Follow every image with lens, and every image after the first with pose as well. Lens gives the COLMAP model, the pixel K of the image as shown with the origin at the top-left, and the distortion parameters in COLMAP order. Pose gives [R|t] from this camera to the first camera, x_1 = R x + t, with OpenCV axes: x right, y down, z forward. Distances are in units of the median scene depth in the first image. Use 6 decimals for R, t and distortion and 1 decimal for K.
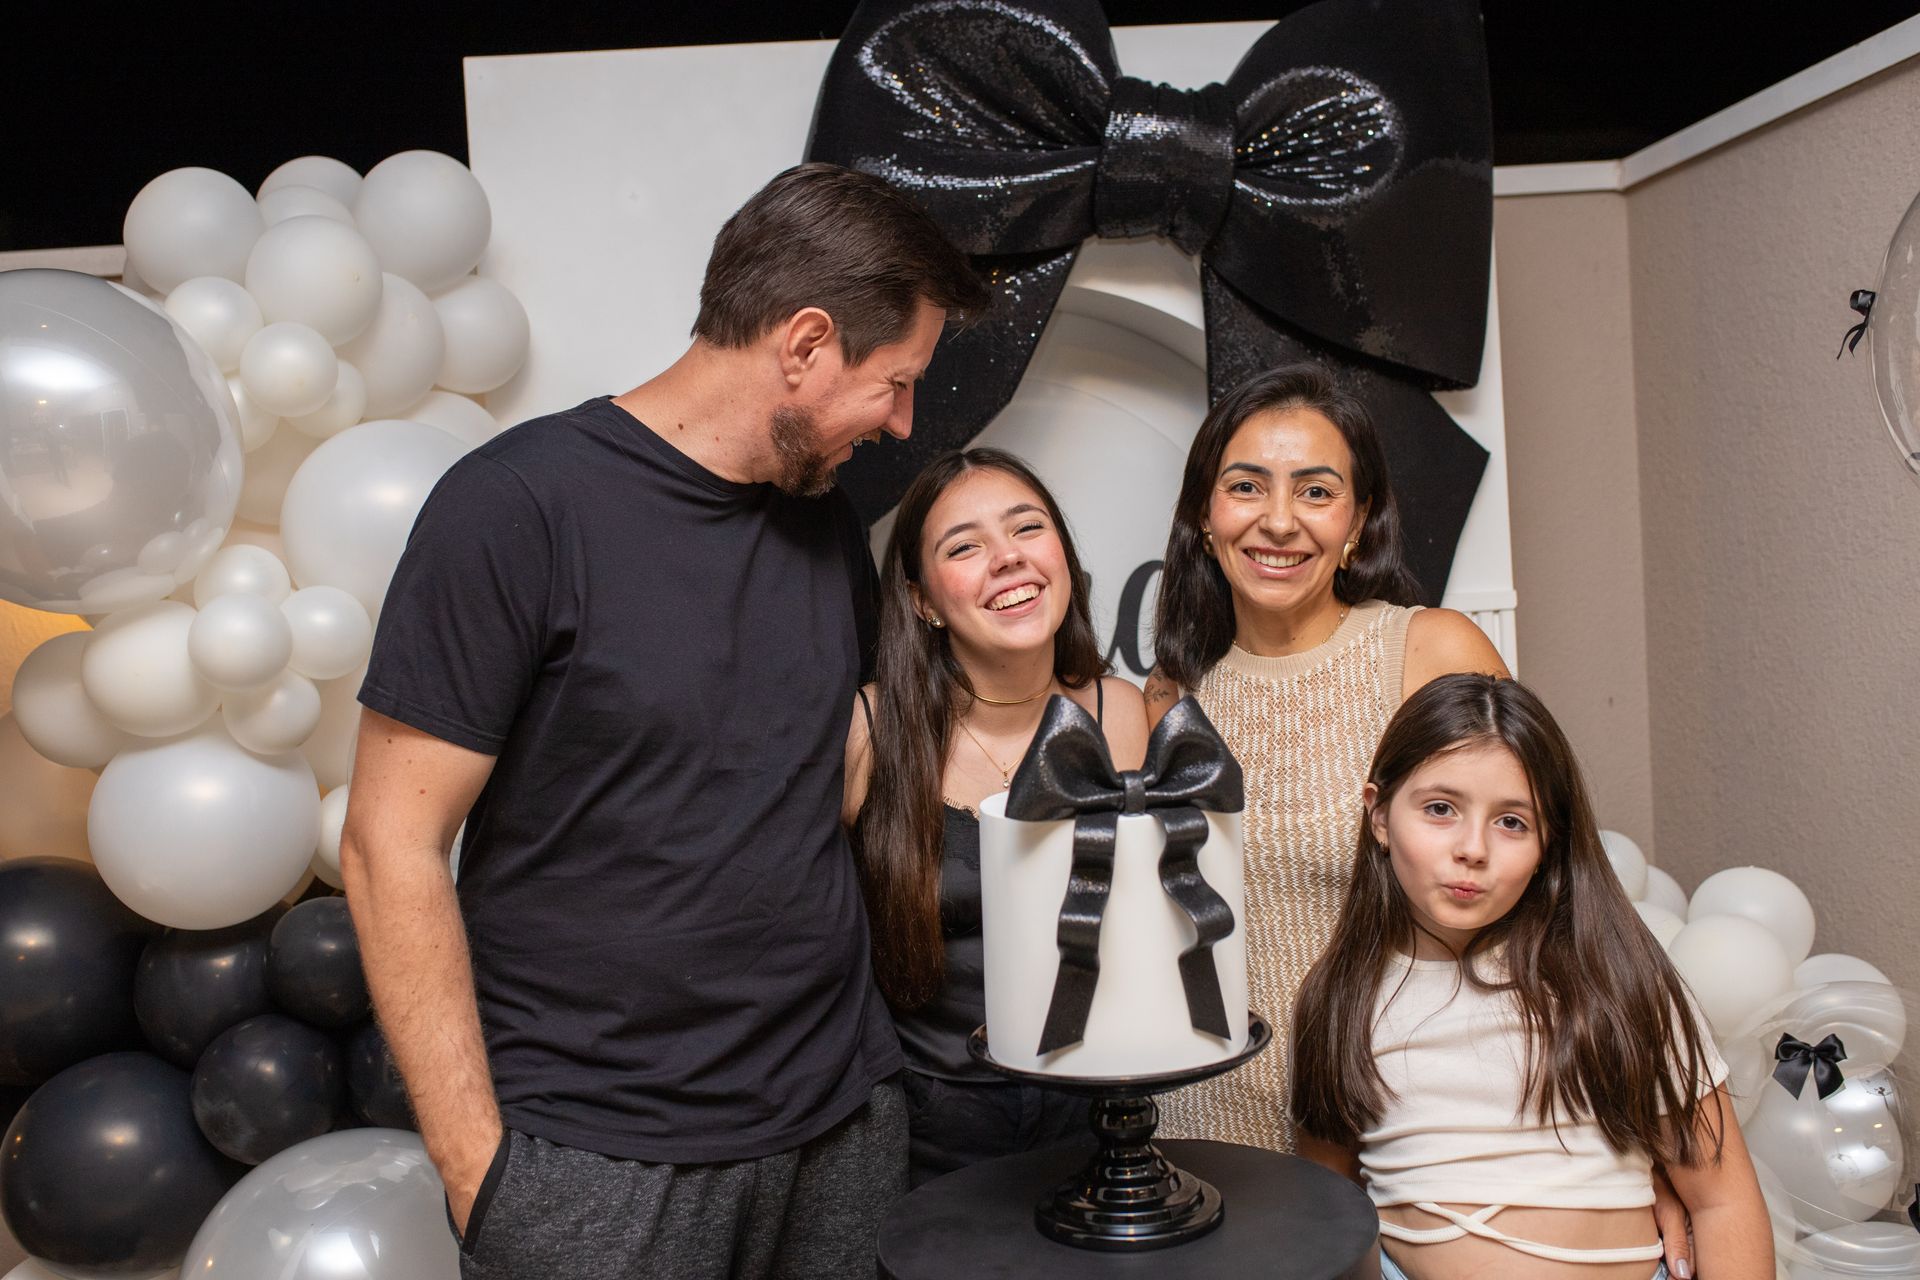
lens RADIAL K [[1835.4, 0, 960.0], [0, 1835.4, 640.0], [0, 0, 1]] dist [-0.040125, 0.028747]
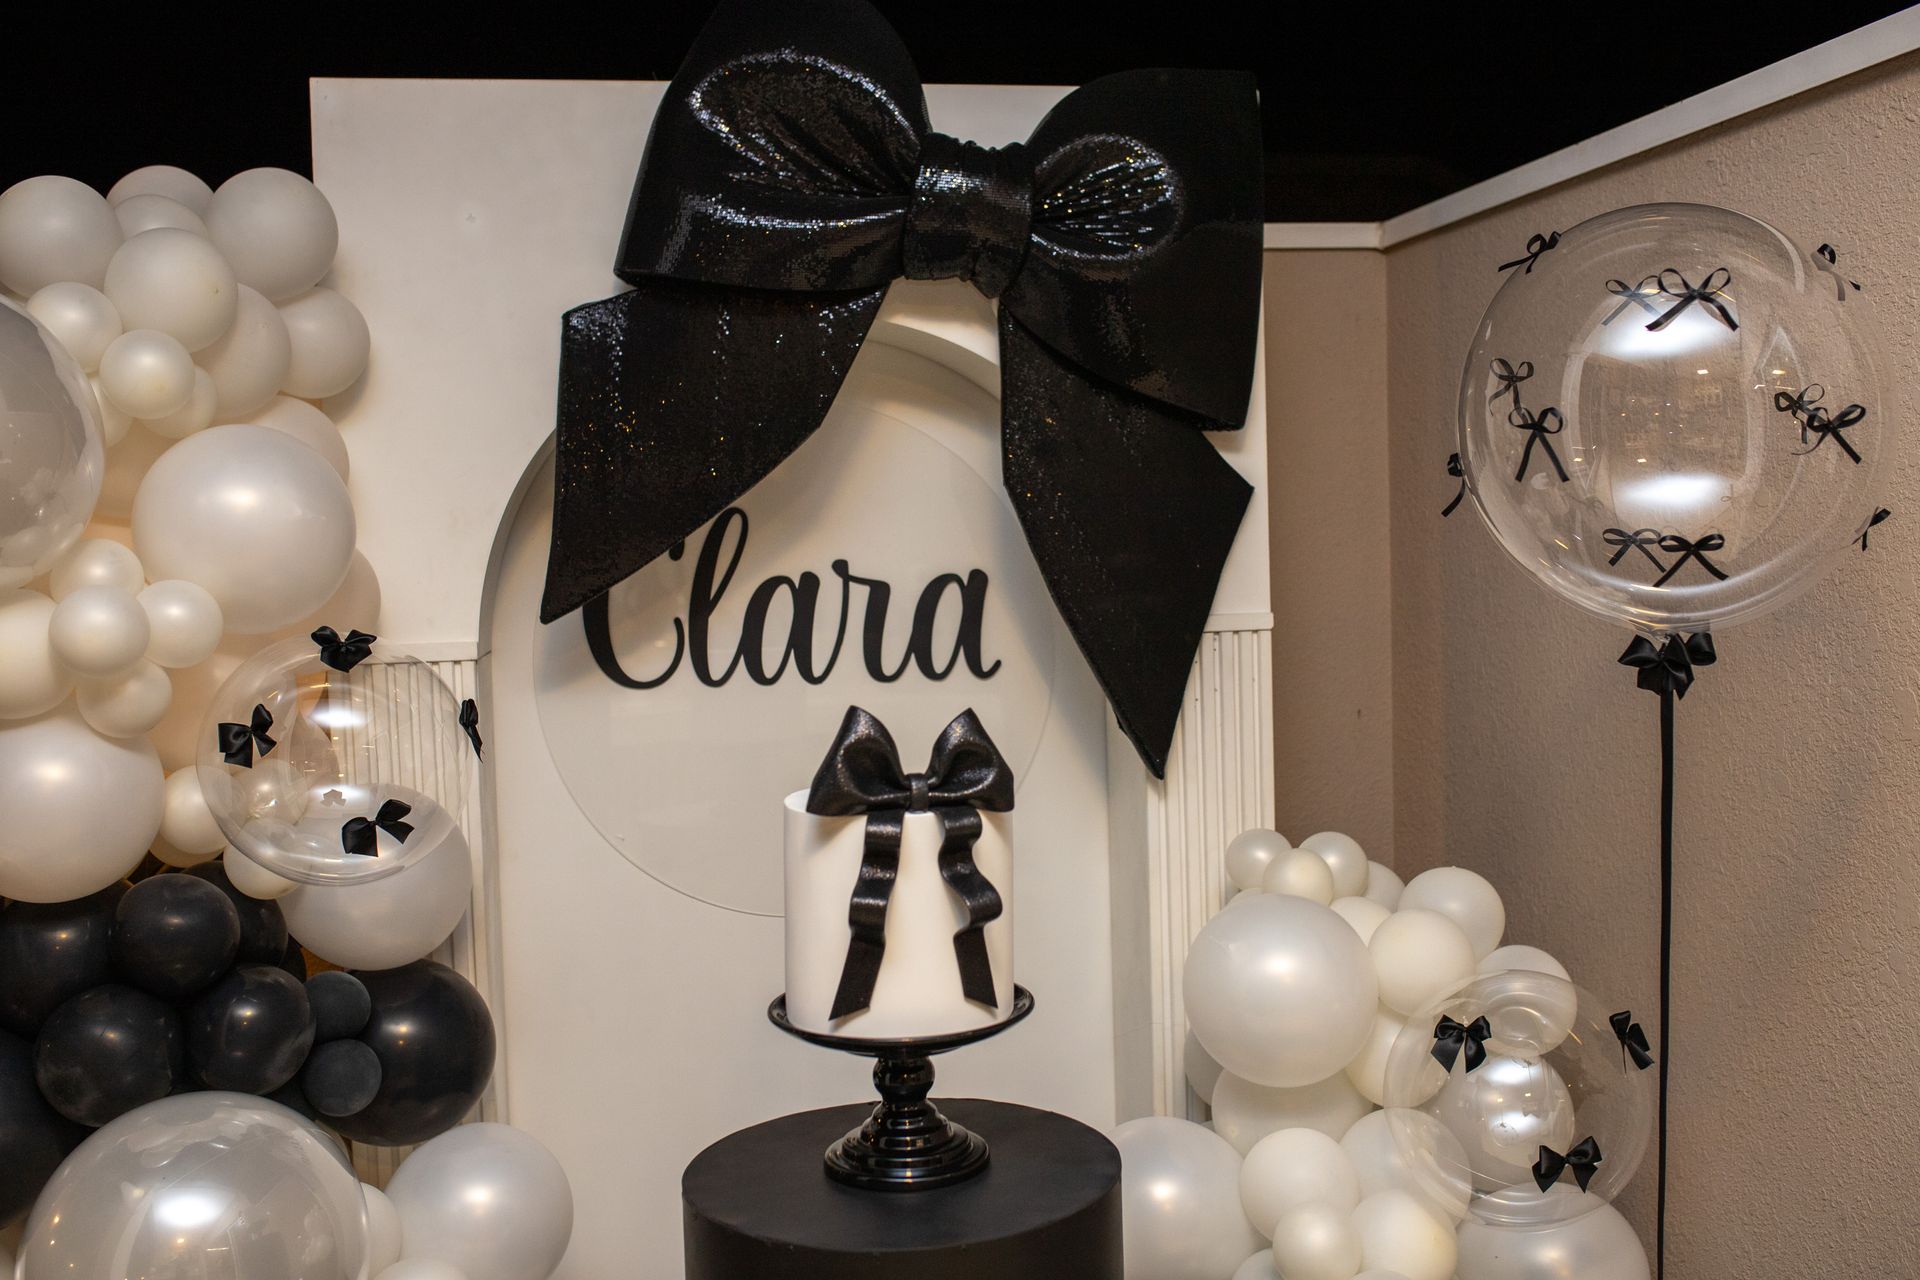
lens RADIAL K [[1835.4, 0, 960.0], [0, 1835.4, 640.0], [0, 0, 1]] dist [-0.040125, 0.028747]
pose [[0.993788, 0.027636, 0.107804, -0.004172], [-0.028367, 0.999584, 0.005255, -0.012069], [-0.107614, -0.008280, 0.994158, -0.091347]]
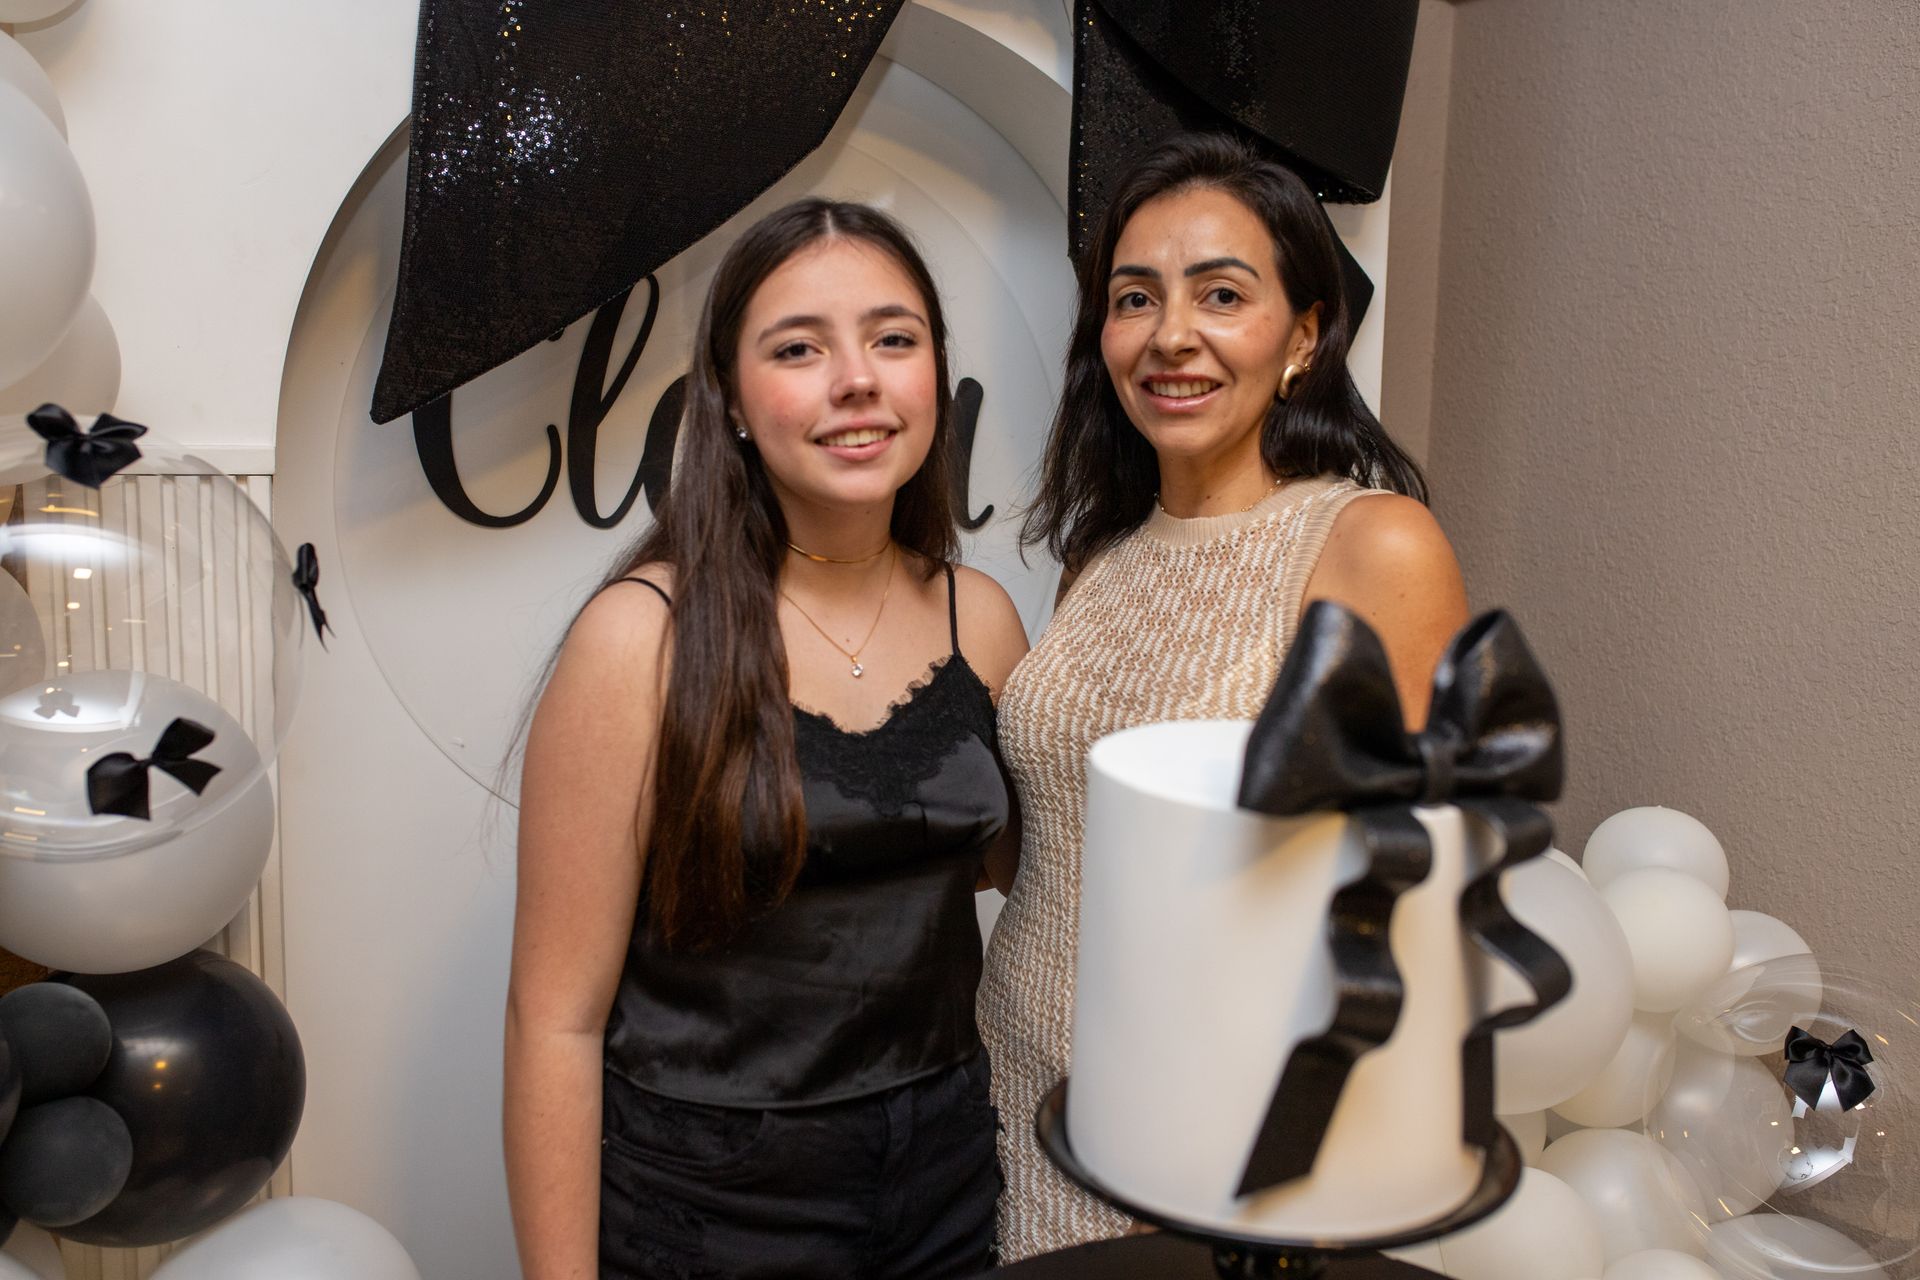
lens RADIAL K [[1892.3, 0, 989.0], [0, 1892.3, 681.2], [0, 0, 1]] dist [-0.348213, 0.830309]
pose [[0.950955, 0.037119, 0.307094, -0.134188], [-0.070758, 0.992555, 0.099138, 0.003954], [-0.301128, -0.116006, 0.946501, 0.294326]]
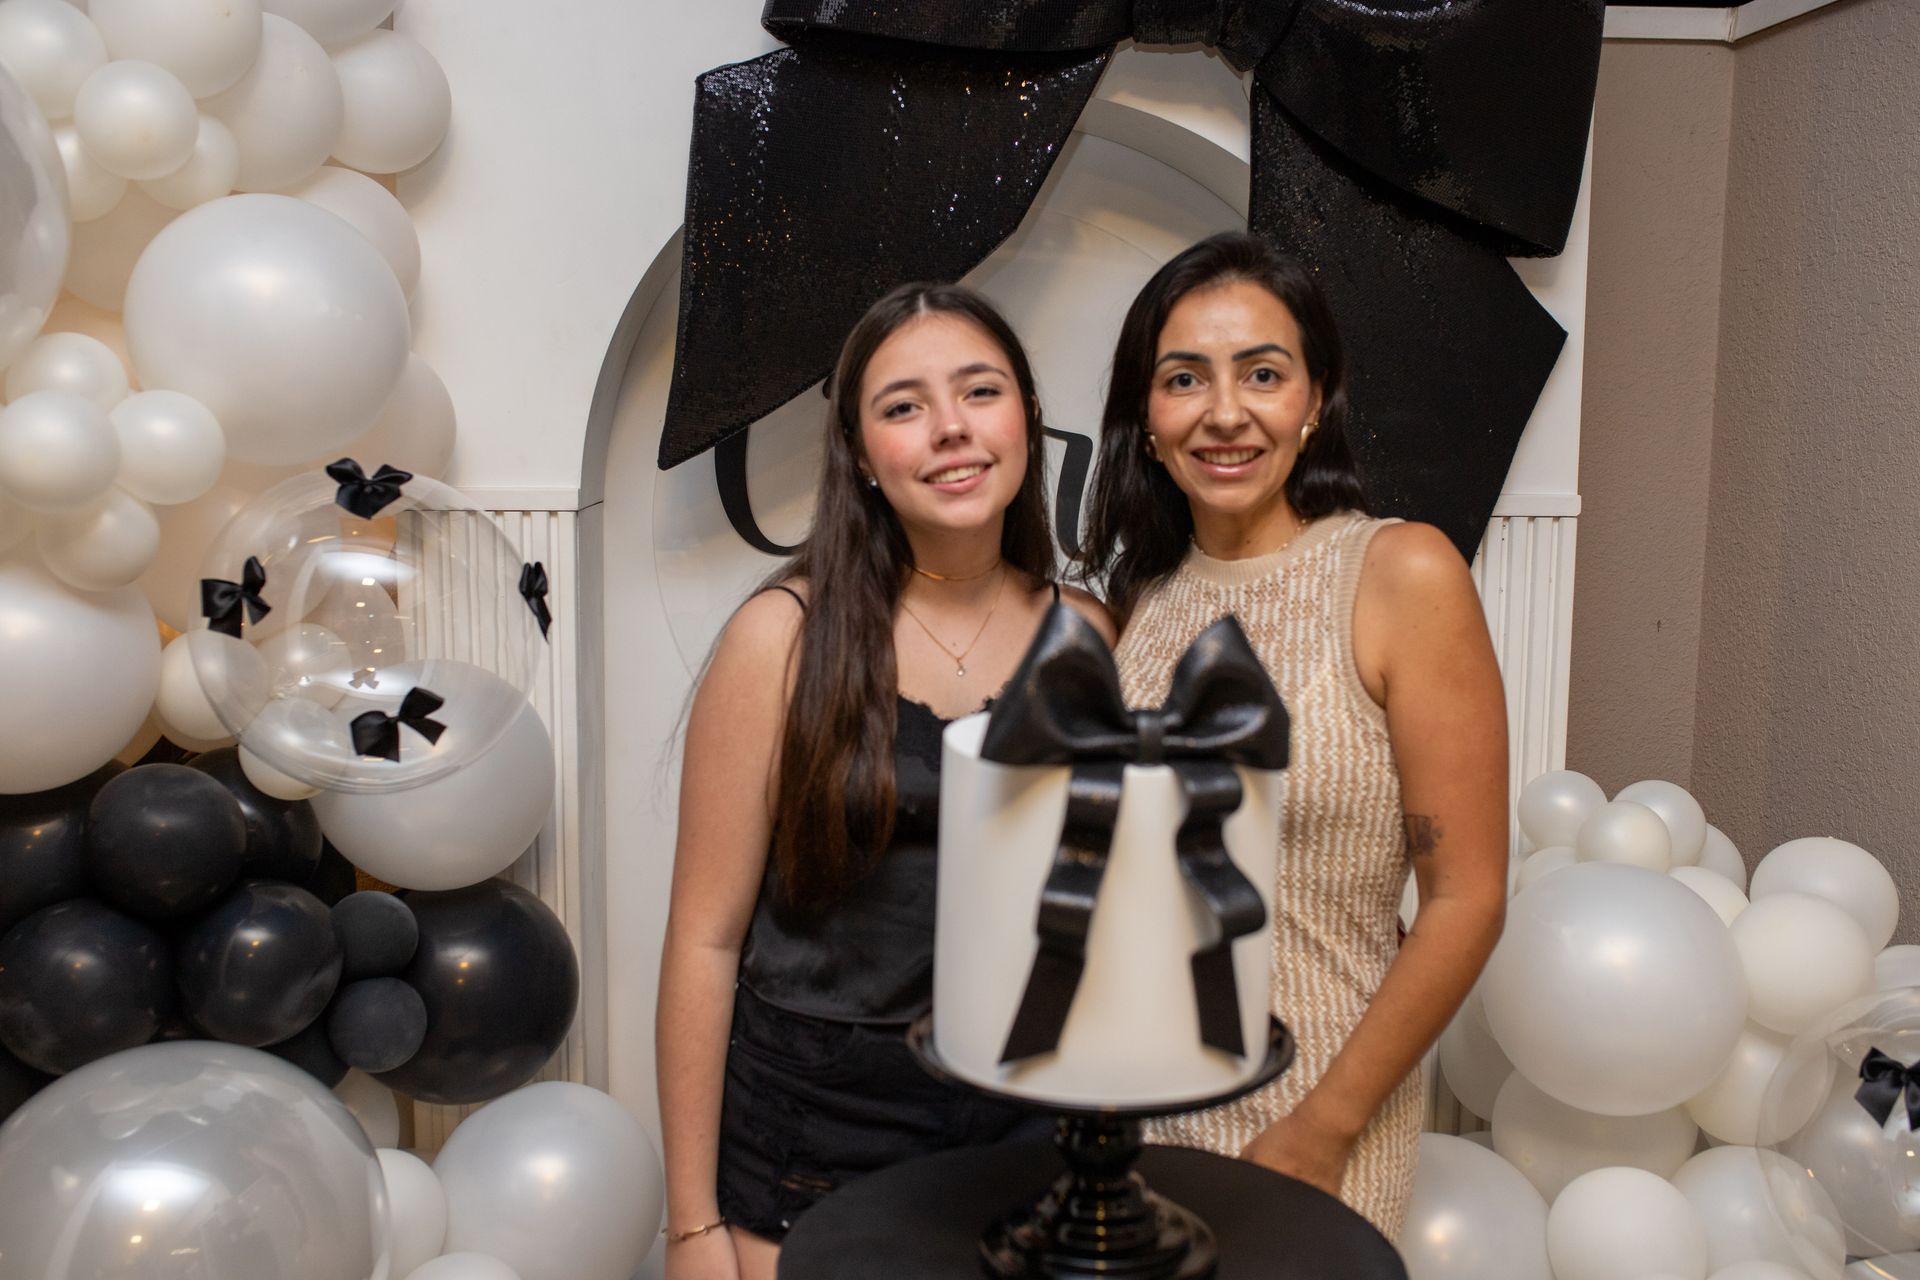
lens RADIAL K [[1819.5, 0, 960.0], [0, 1819.5, 640.0], [0, 0, 1]] dist [-0.025788, 0.012585]
pose [[0.997396, 0.070162, 0.016689, 0.000931], [-0.071265, 0.994346, 0.078720, -0.006276], [-0.011071, -0.079704, 0.996757, 0.154674]]
